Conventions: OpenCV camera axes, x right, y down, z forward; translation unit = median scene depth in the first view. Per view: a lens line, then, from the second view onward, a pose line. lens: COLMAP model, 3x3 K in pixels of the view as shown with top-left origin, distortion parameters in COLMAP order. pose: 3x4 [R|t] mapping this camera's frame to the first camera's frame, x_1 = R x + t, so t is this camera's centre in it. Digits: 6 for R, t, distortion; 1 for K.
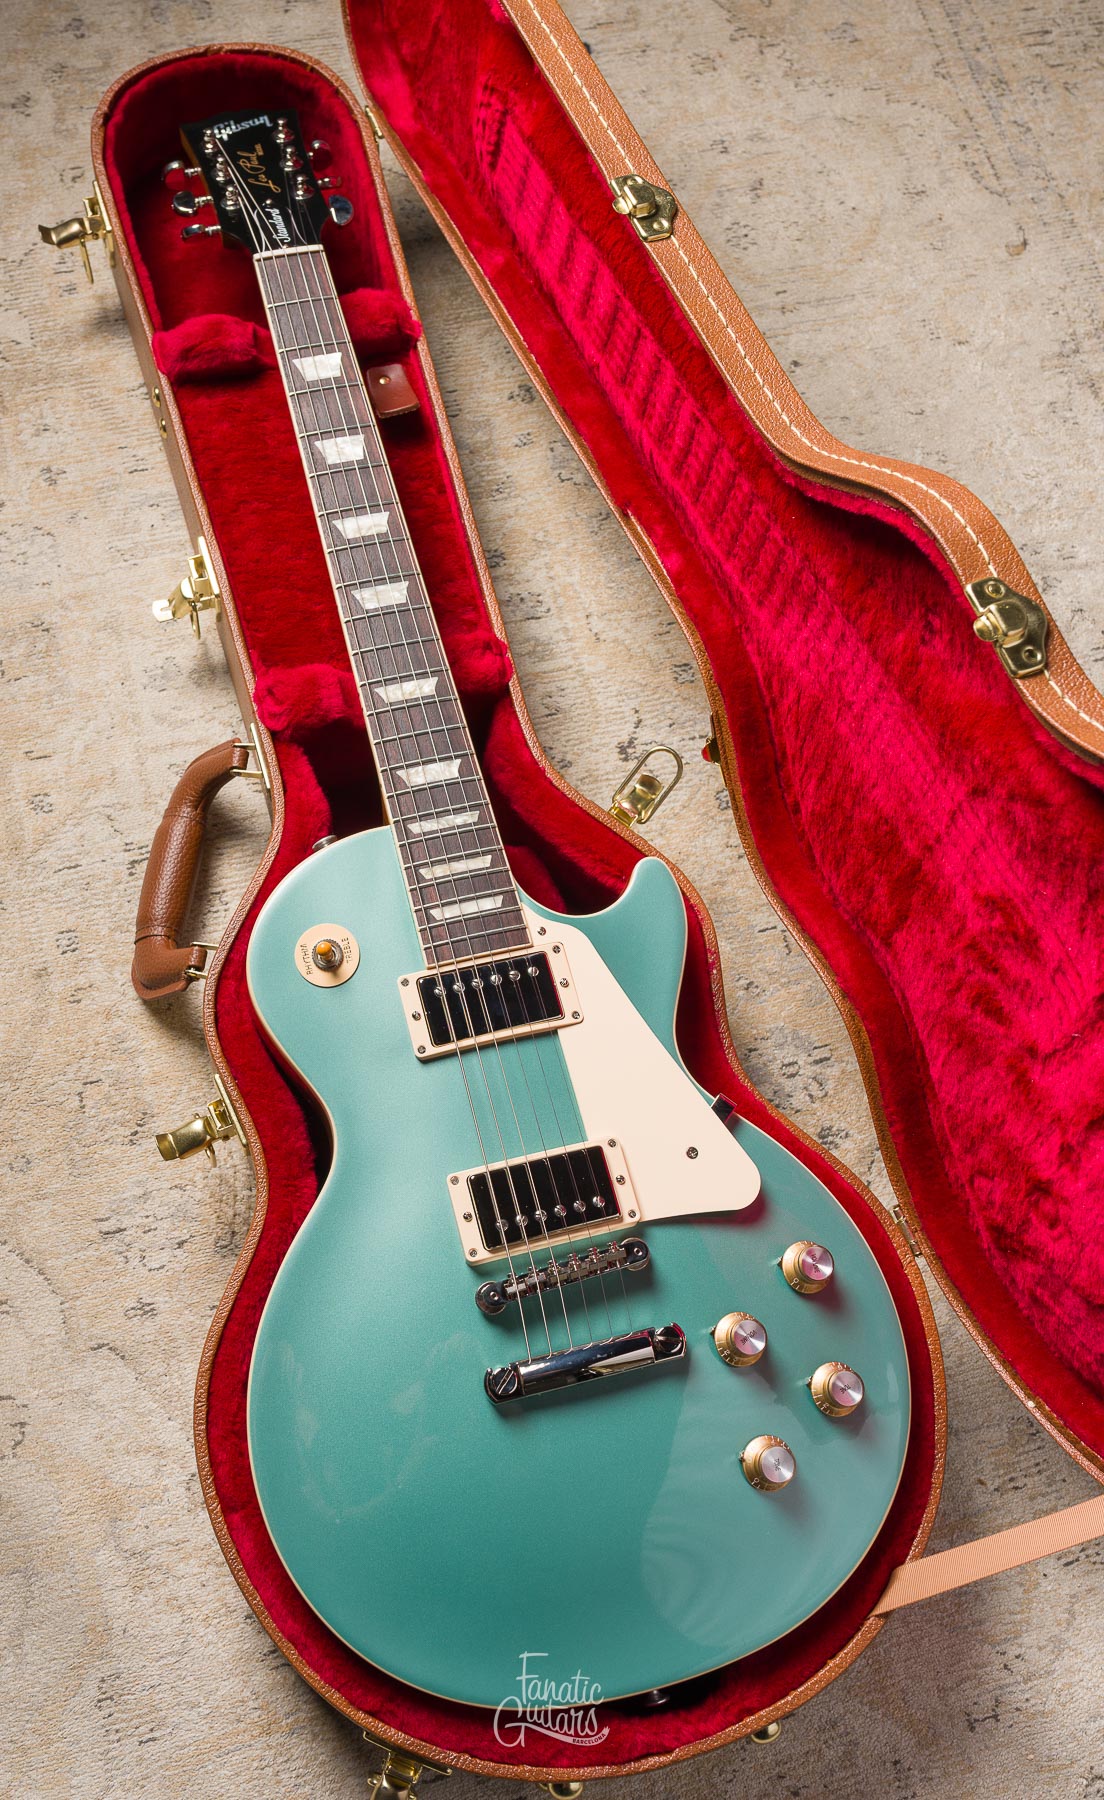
lens RADIAL K [[1782.8, 0, 474.7], [0, 1782.8, 859.9], [0, 0, 1]] dist [-0.005744, -0.002286]
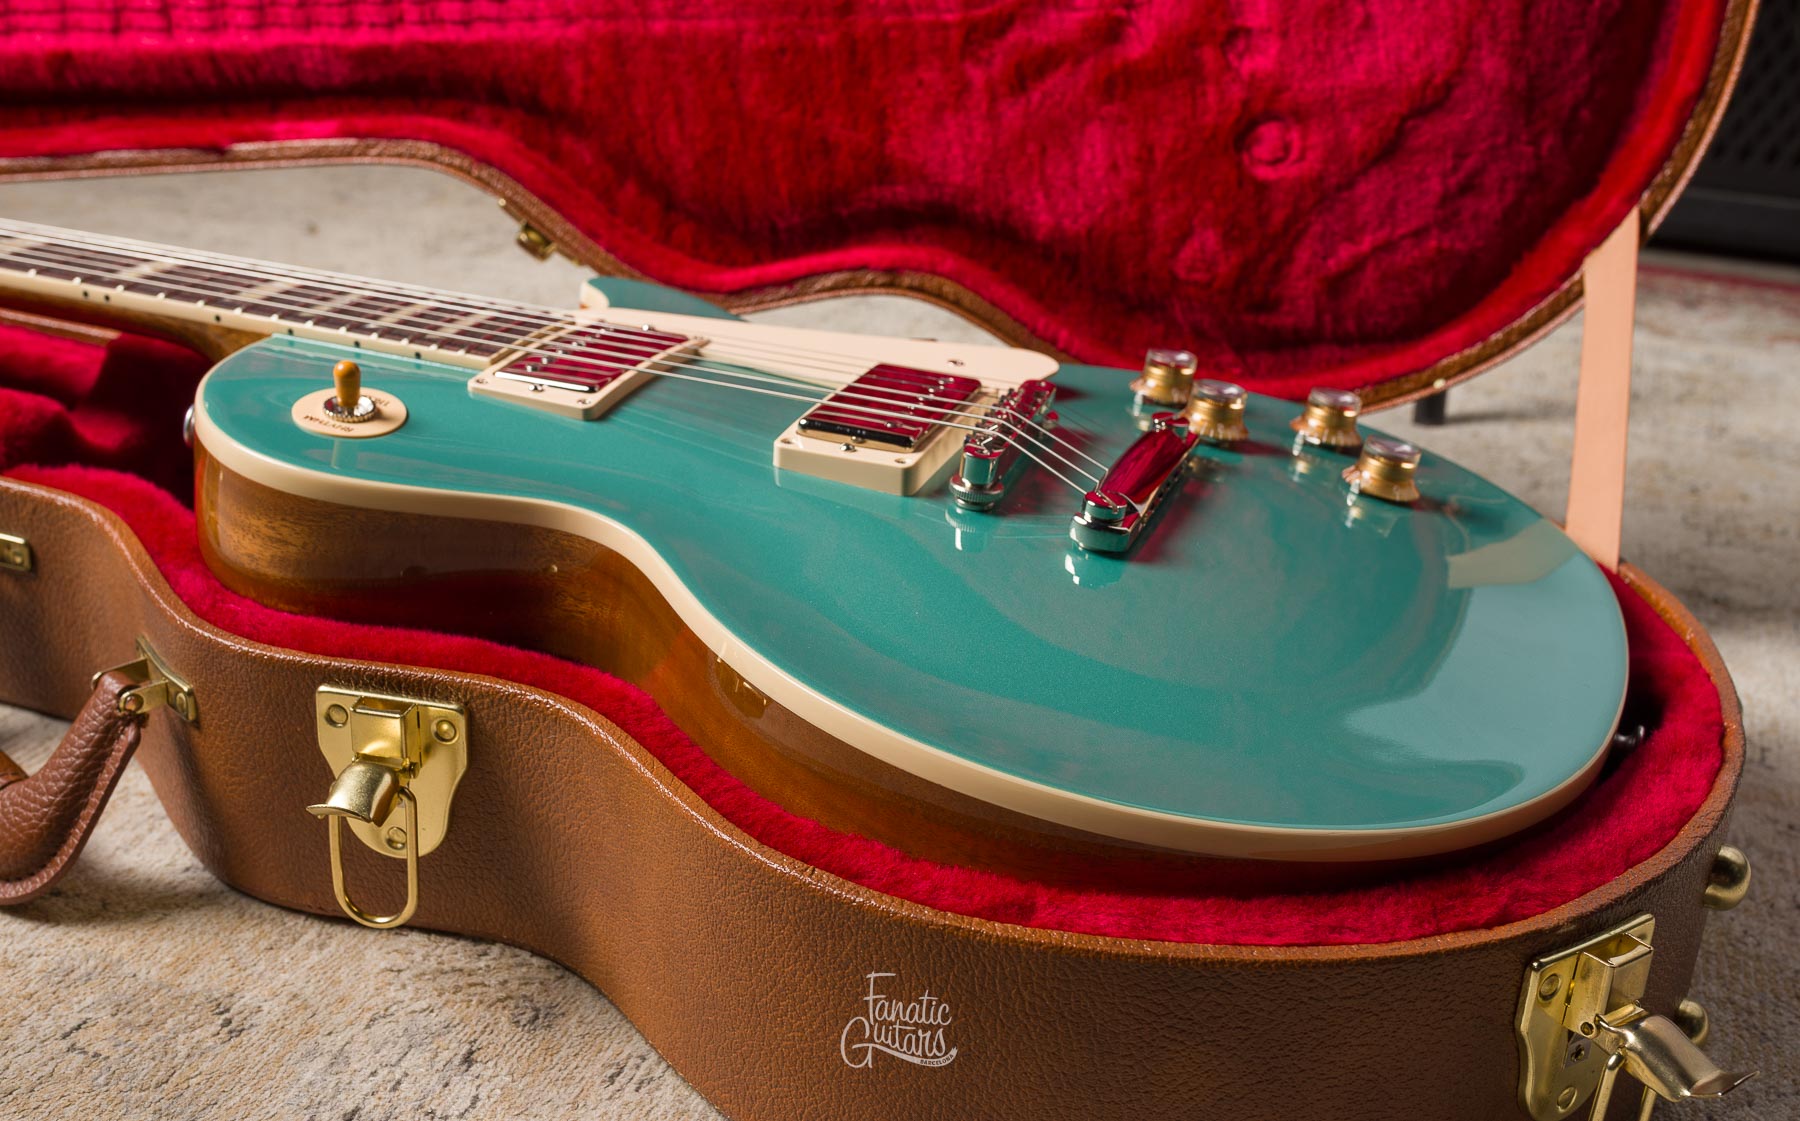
lens RADIAL K [[1946.1, 0, 878.1], [0, 1946.1, 586.9], [0, 0, 1]] dist [0.002296, 0.010821]
pose [[0.577352, -0.371084, 0.727297, -0.401338], [0.749124, 0.595057, -0.291068, 0.345232], [-0.324772, 0.712885, 0.621545, 0.495818]]
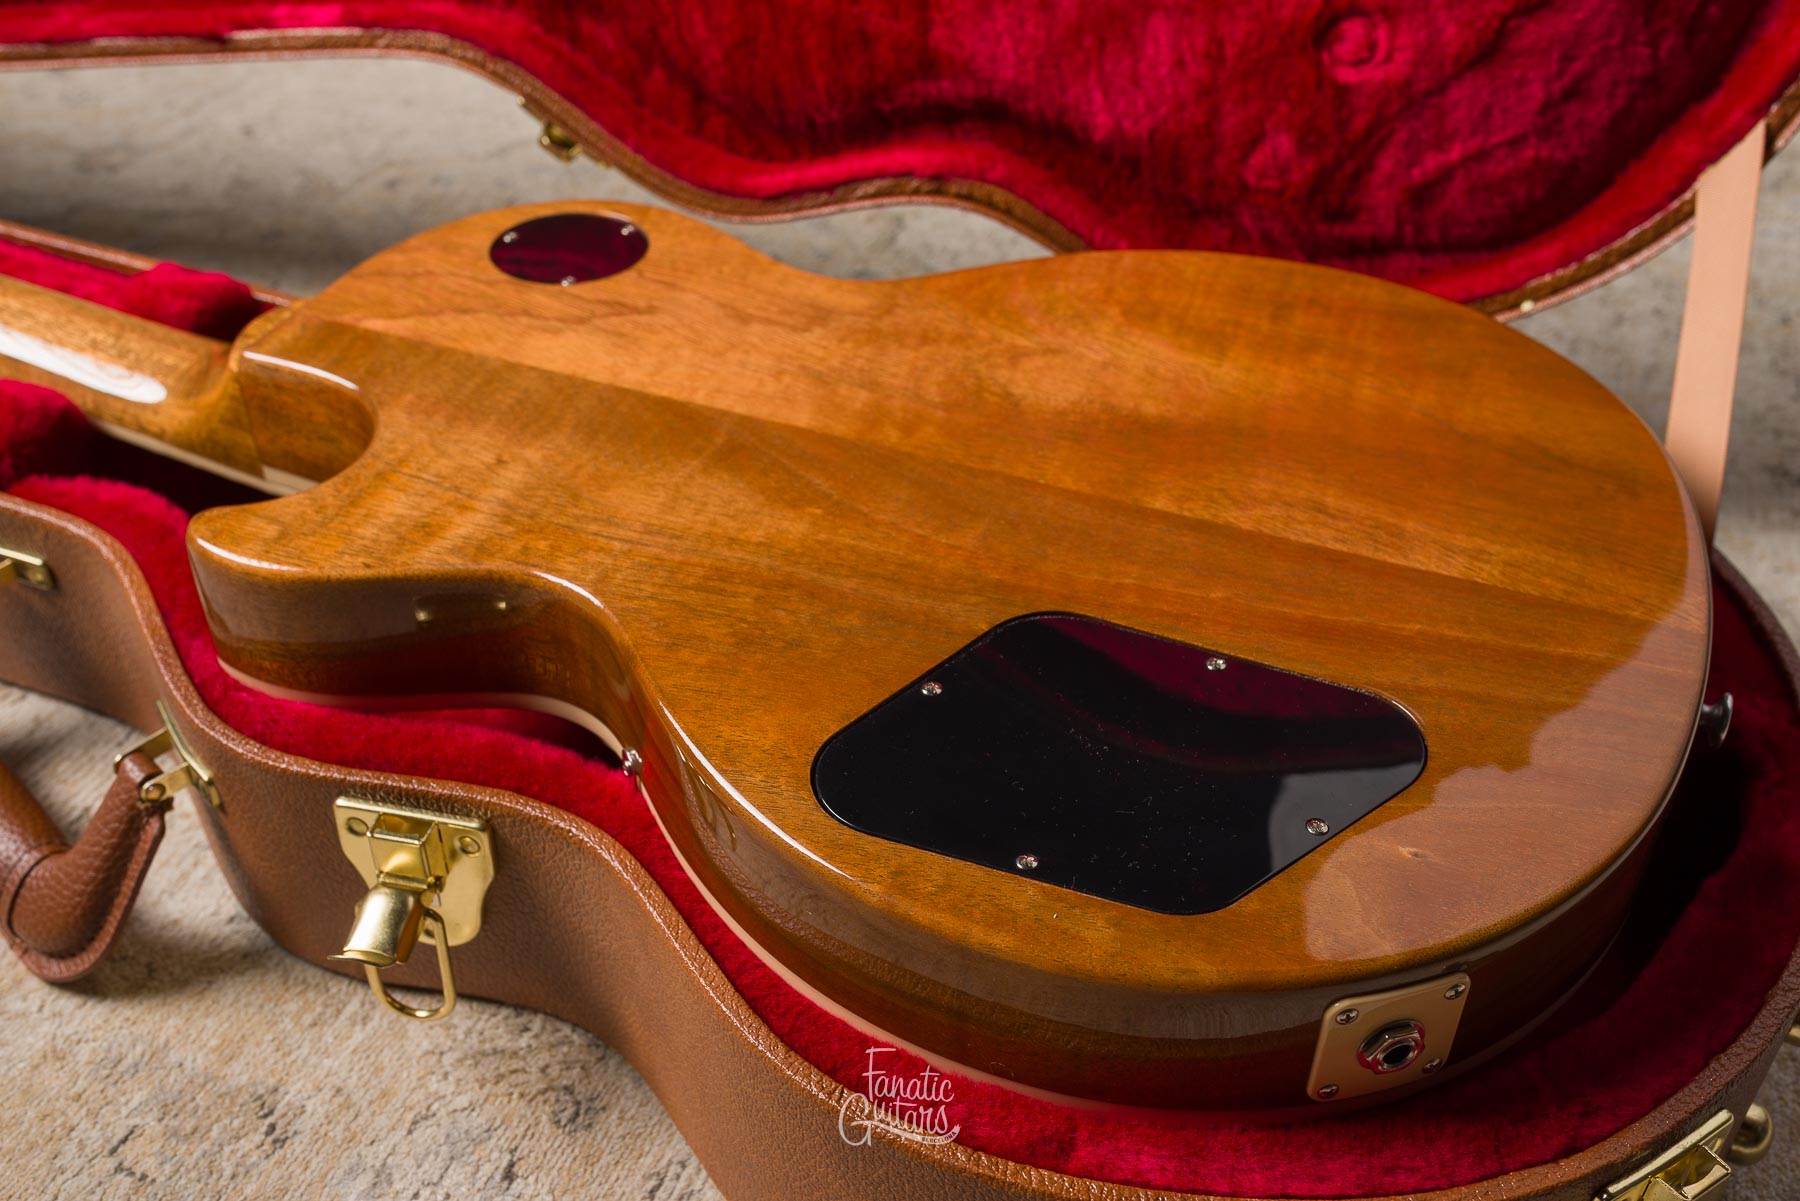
lens RADIAL K [[1775.3, 0, 900.0], [0, 1775.3, 600.5], [0, 0, 1]] dist [-0.000728, 0.004030]
pose [[0.595362, -0.544069, 0.591213, -0.277227], [0.750938, 0.638475, -0.168645, 0.254185], [-0.285720, 0.544370, 0.788686, 0.458555]]
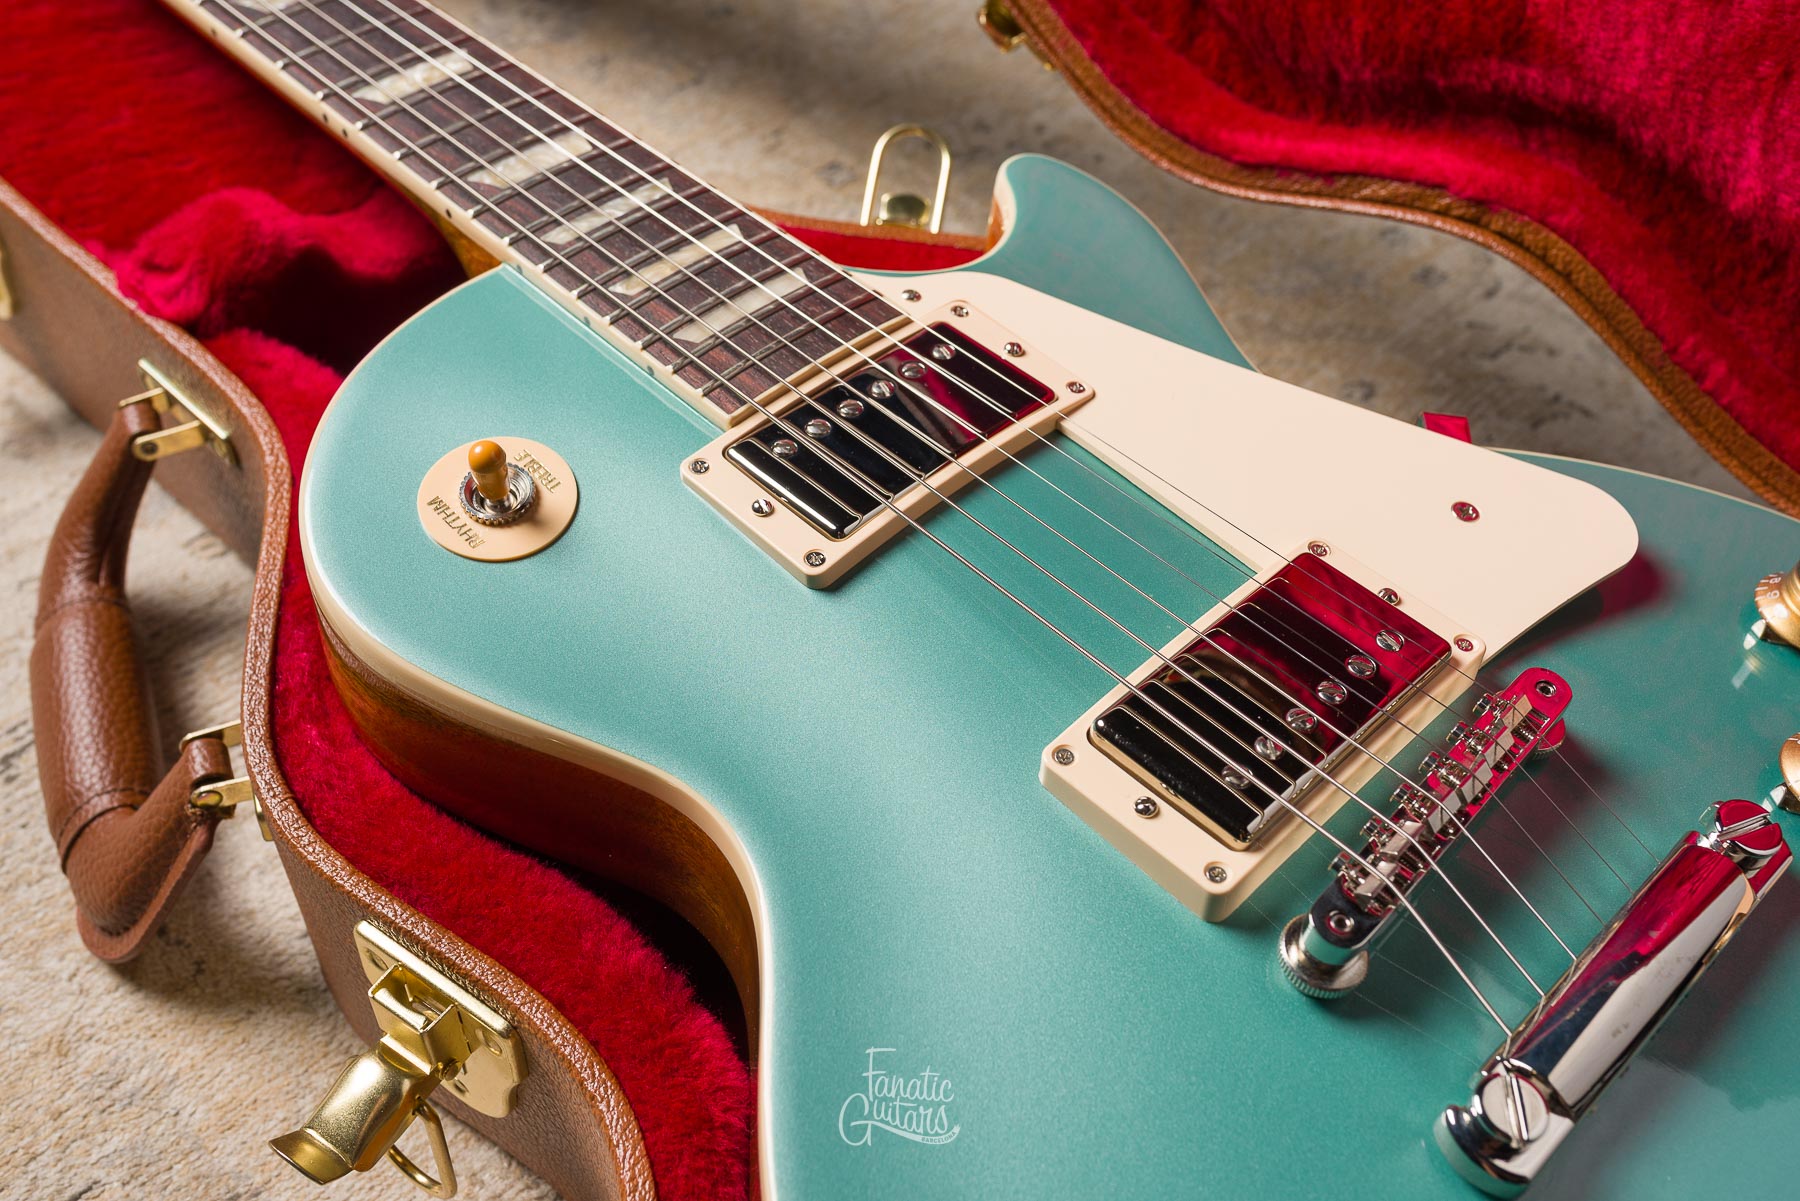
lens RADIAL K [[1775.3, 0, 900.0], [0, 1775.3, 600.5], [0, 0, 1]] dist [-0.000728, 0.004030]
pose [[0.862193, -0.397390, 0.314173, -0.119865], [0.475456, 0.848832, -0.231138, 0.180768], [-0.174828, 0.348662, 0.920799, 0.521613]]
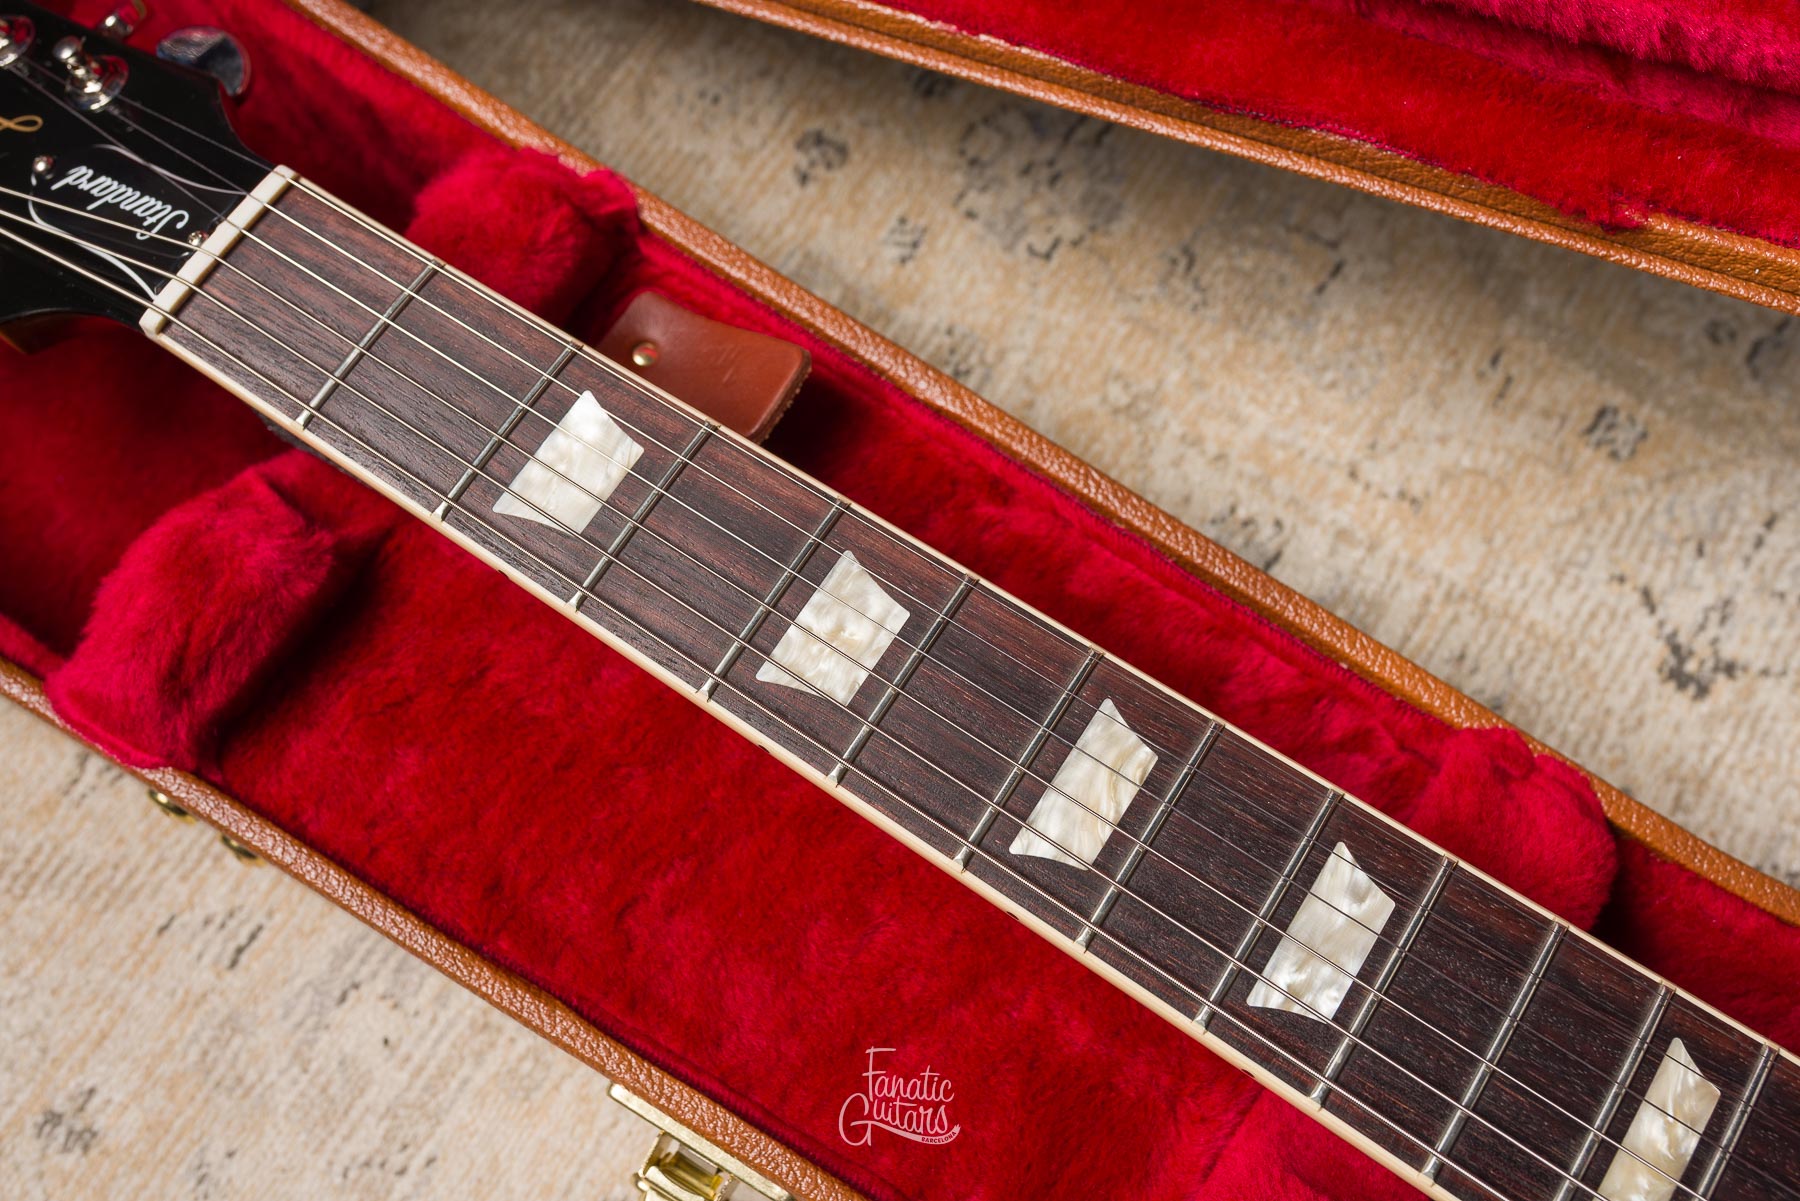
lens RADIAL K [[1790.4, 0, 901.8], [0, 1790.4, 597.4], [0, 0, 1]] dist [0.000883, -0.000141]
pose [[0.738217, -0.658071, 0.148250, -0.102852], [0.644751, 0.752954, 0.131741, -0.256361], [-0.198321, -0.001669, 0.980136, 0.658480]]
